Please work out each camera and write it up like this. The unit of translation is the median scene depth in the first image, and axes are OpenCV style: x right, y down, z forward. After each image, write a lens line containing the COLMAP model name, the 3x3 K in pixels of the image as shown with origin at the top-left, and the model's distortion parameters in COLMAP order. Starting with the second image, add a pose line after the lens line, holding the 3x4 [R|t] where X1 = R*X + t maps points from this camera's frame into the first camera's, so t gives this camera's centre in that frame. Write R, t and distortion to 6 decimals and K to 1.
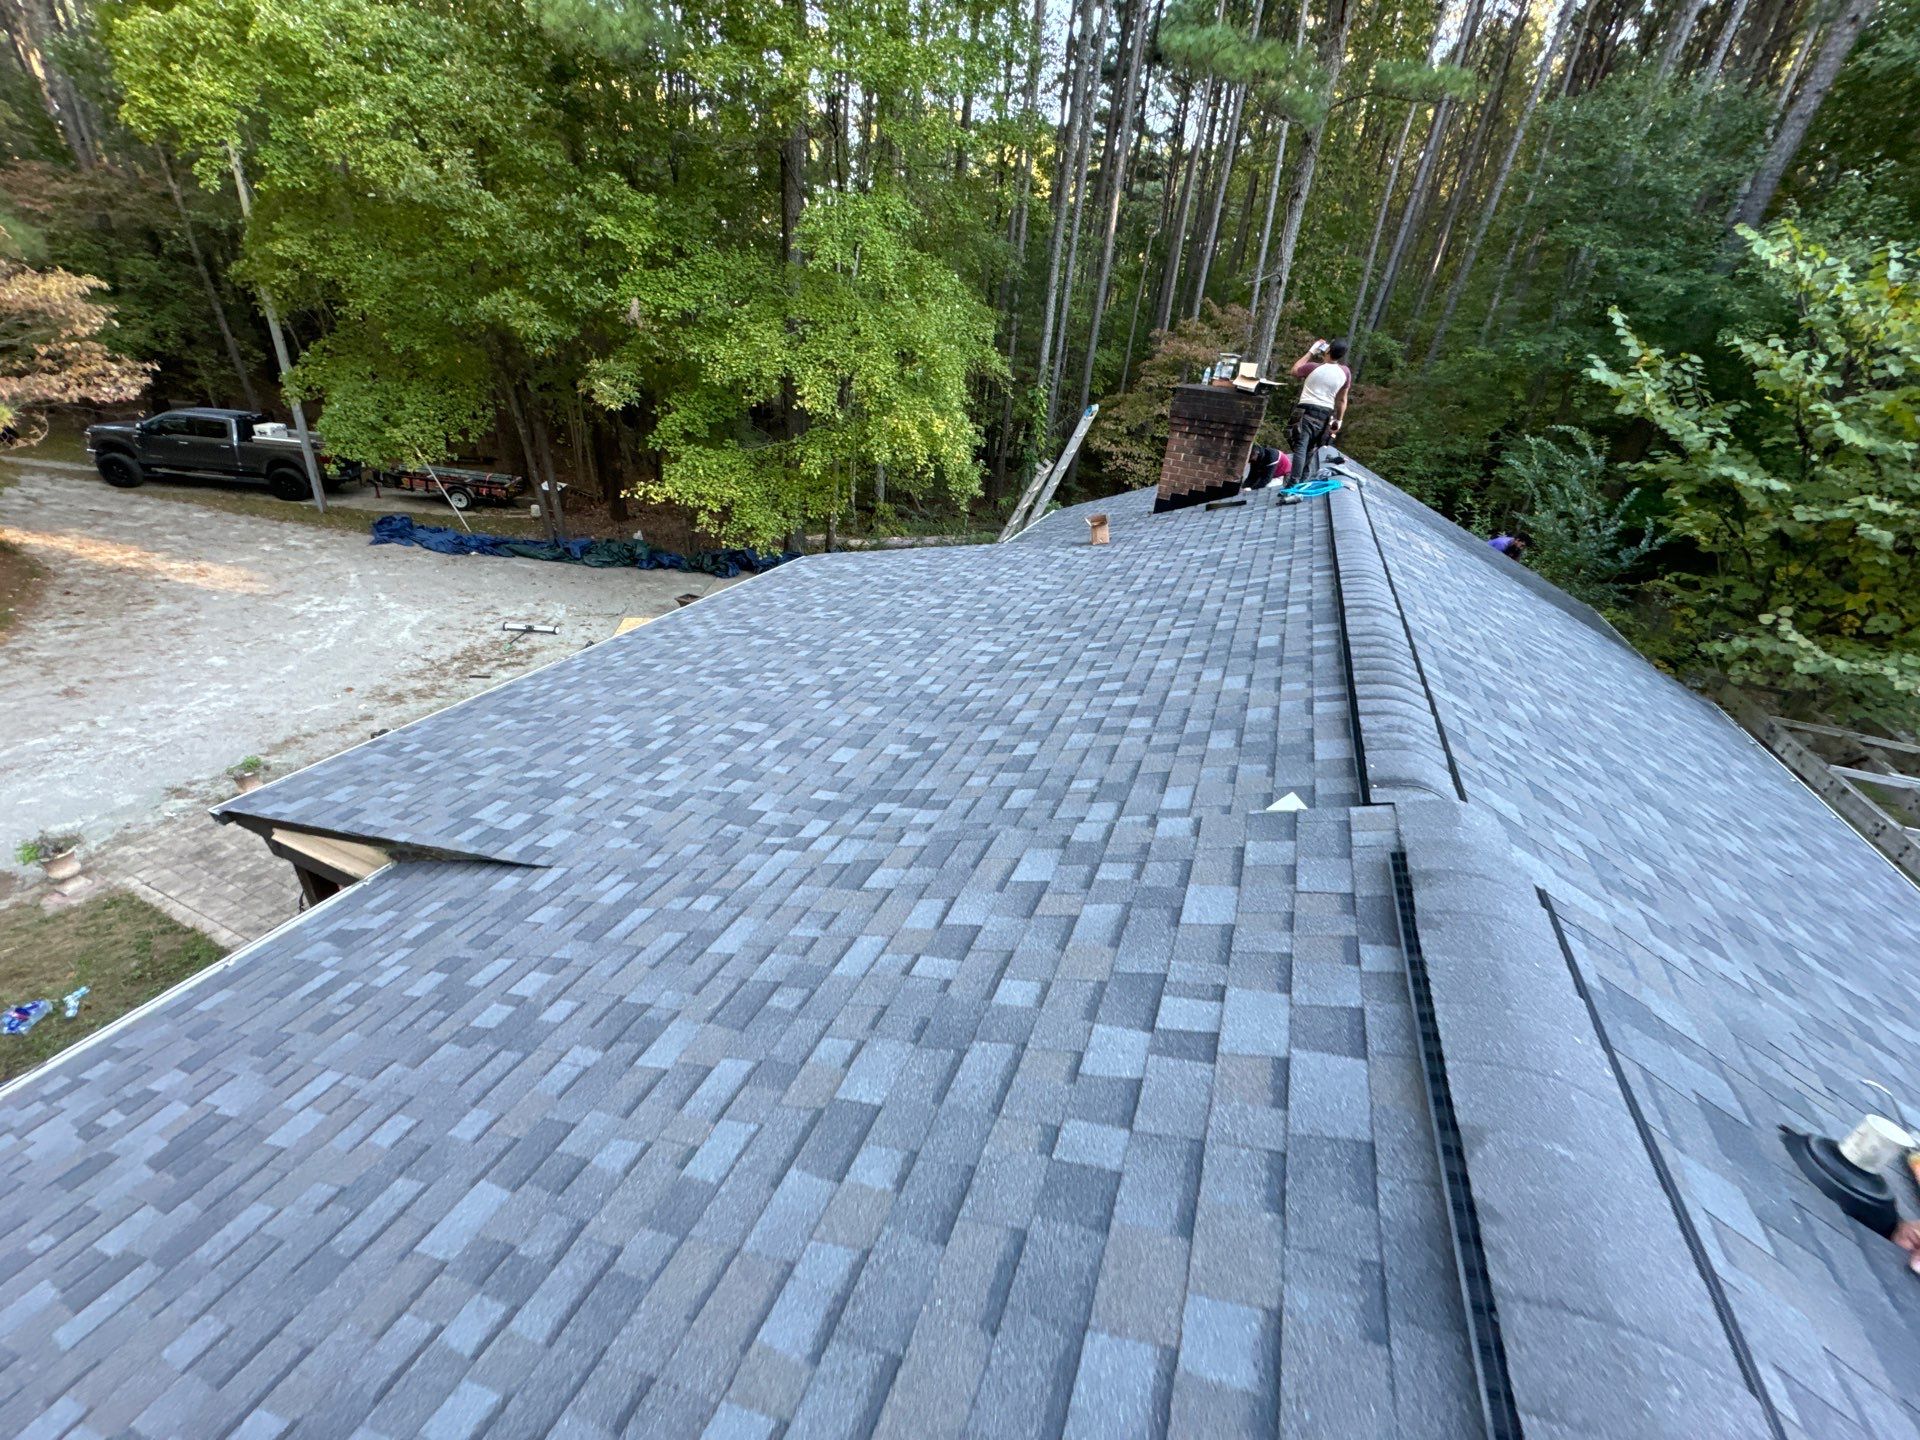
lens RADIAL K [[765.3, 0, 960.2], [0, 765.3, 716.3], [0, 0, 1]] dist [-0.006625, 0.000623]
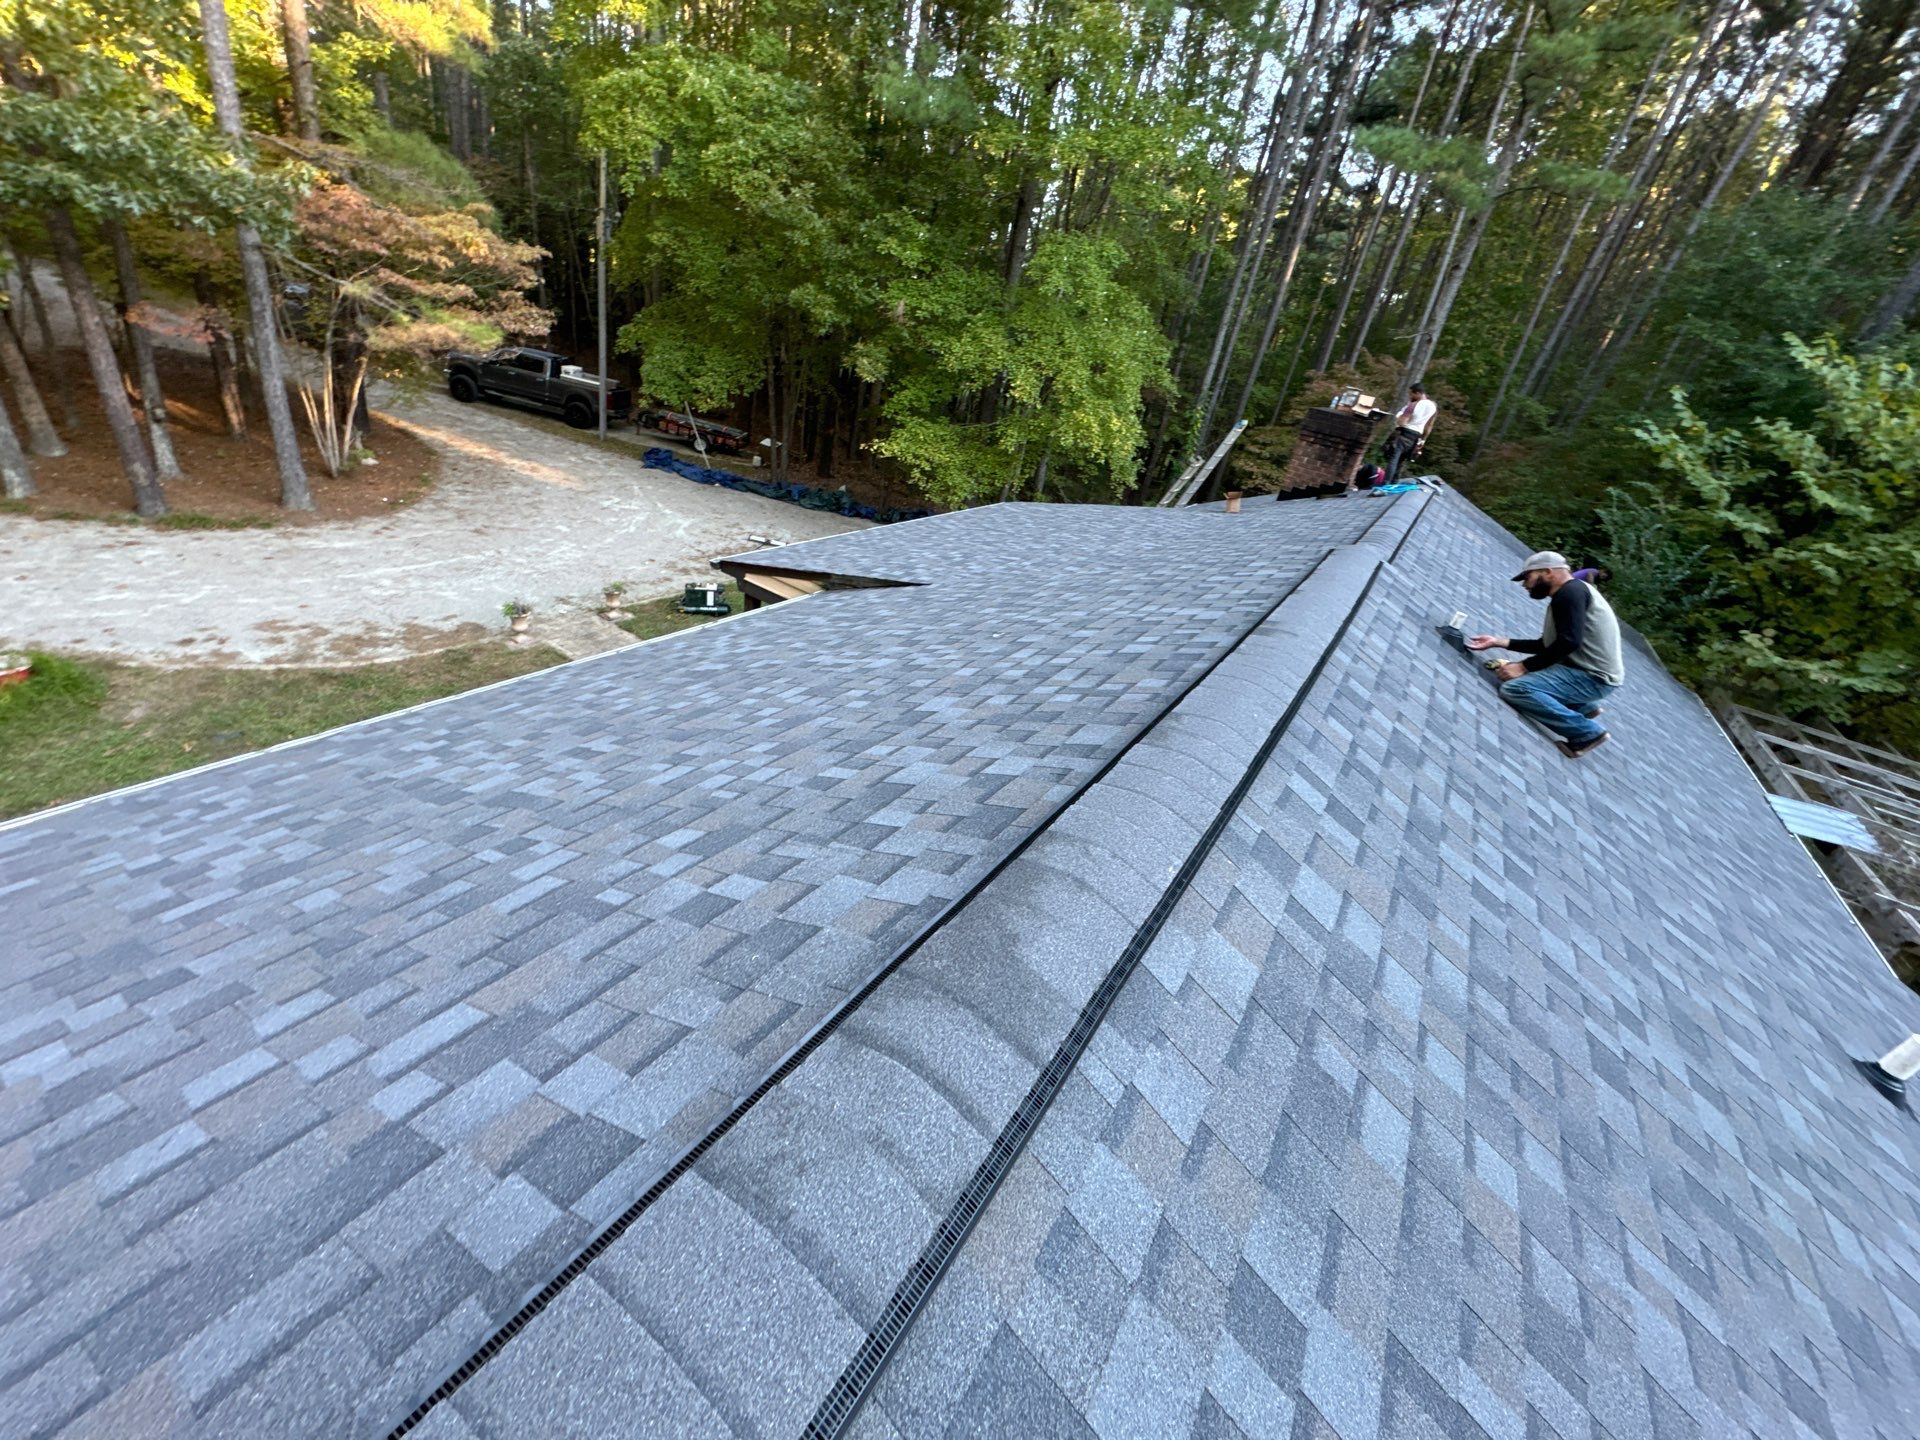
lens RADIAL K [[767.7, 0, 957.1], [0, 767.7, 720.9], [0, 0, 1]] dist [-0.007772, 0.000806]
pose [[0.977918, 0.166991, -0.125659, -0.045743], [-0.168697, 0.985664, -0.002978, 0.163538], [0.123360, 0.024110, 0.992069, -0.296079]]
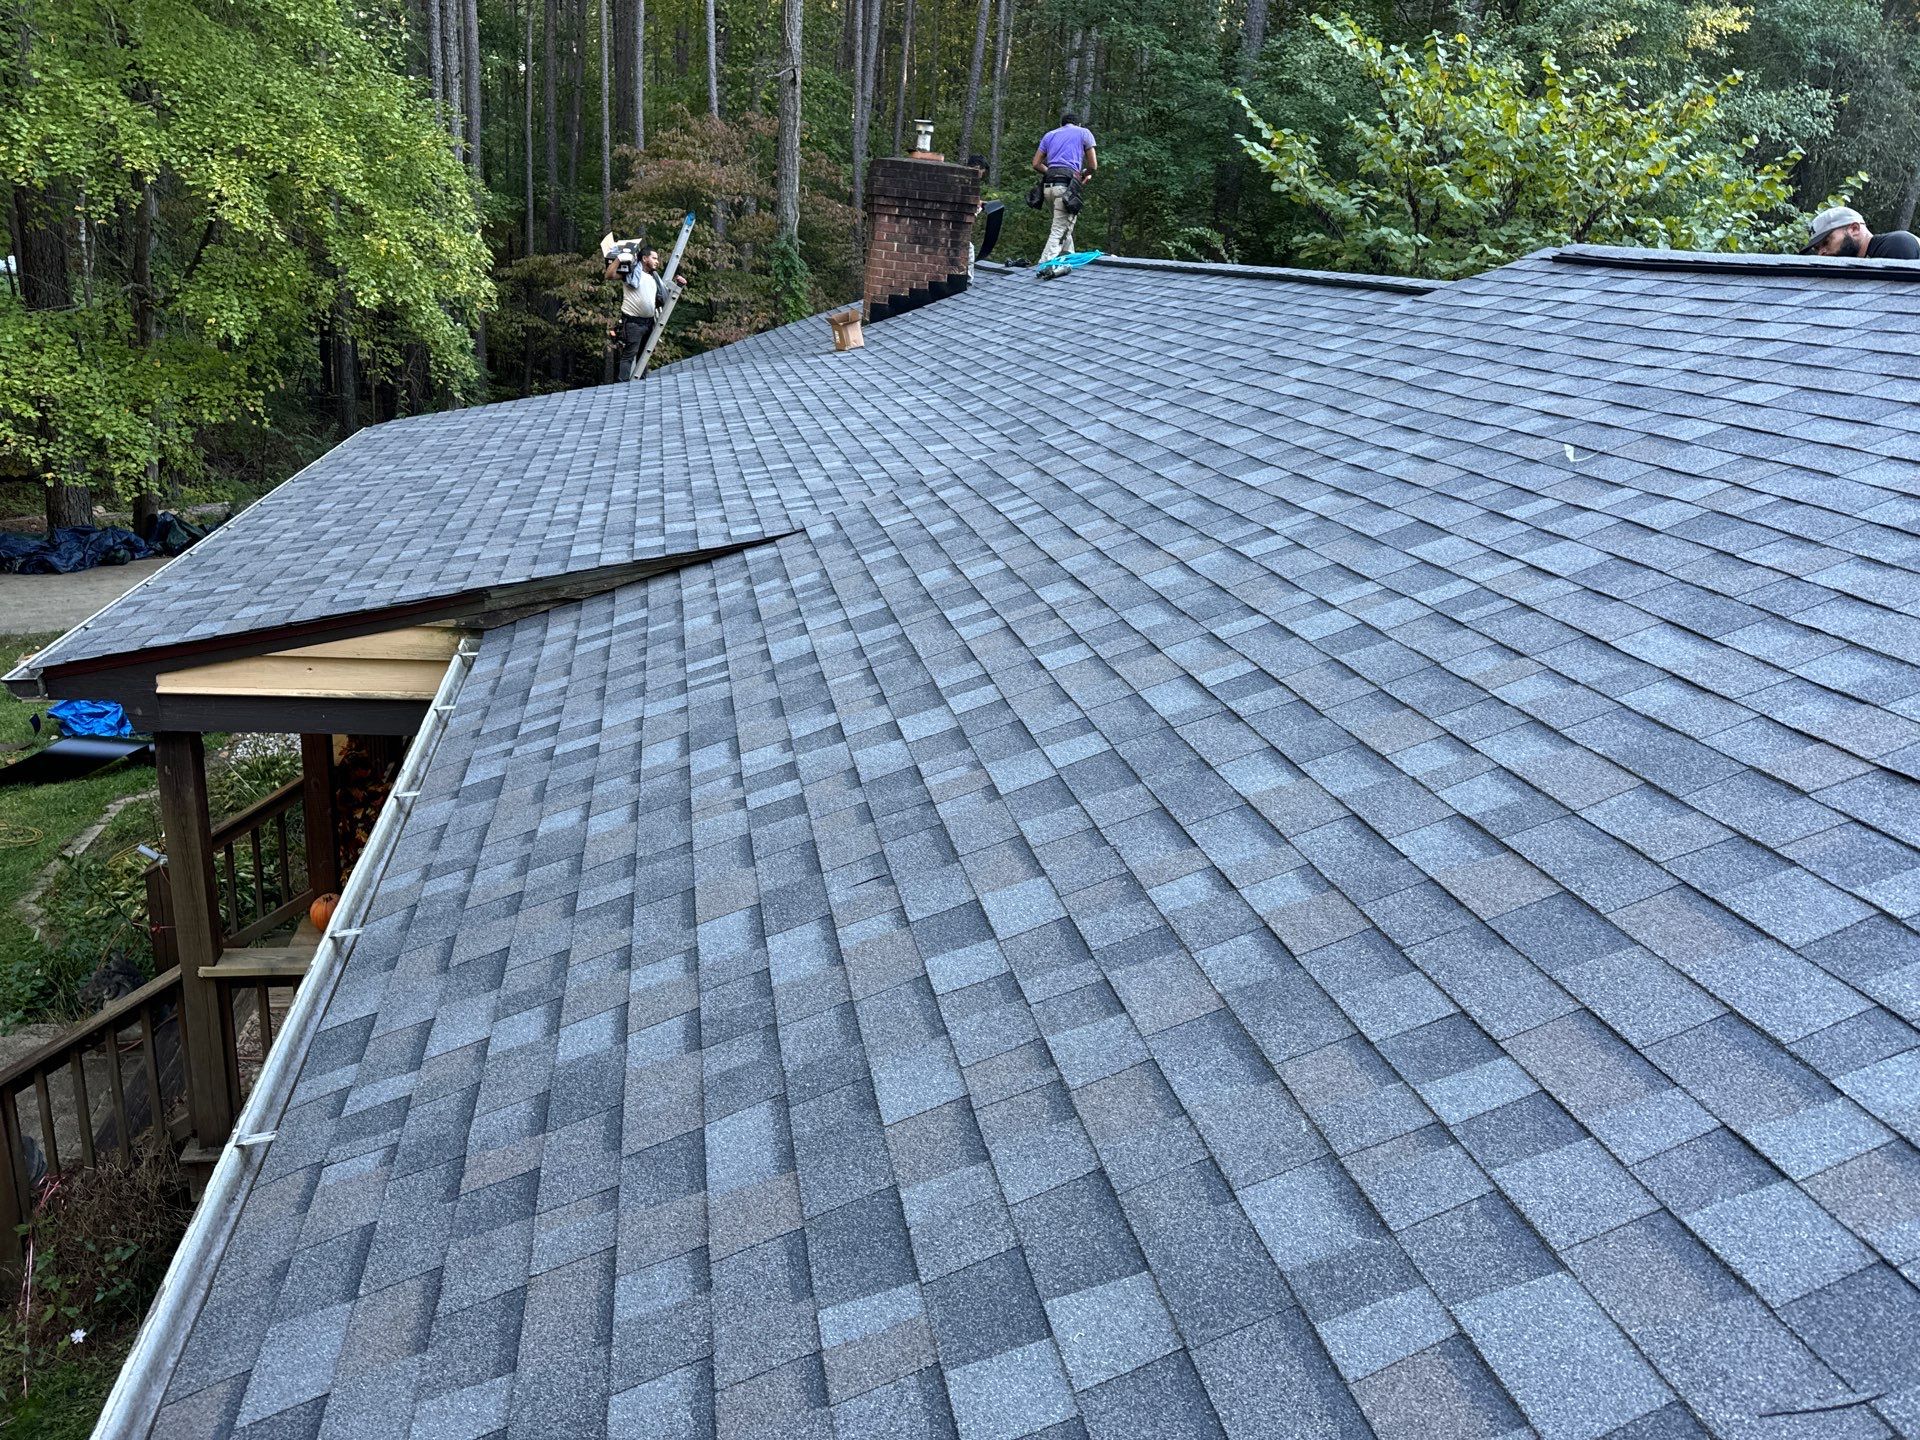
lens RADIAL K [[1320.7, 0, 958.6], [0, 1320.7, 710.2], [0, 0, 1]] dist [0.049576, -0.061013]
pose [[0.830684, -0.196896, 0.520765, -0.359032], [0.248273, 0.968227, -0.029950, 0.143232], [-0.498322, 0.154171, 0.853174, -0.112830]]
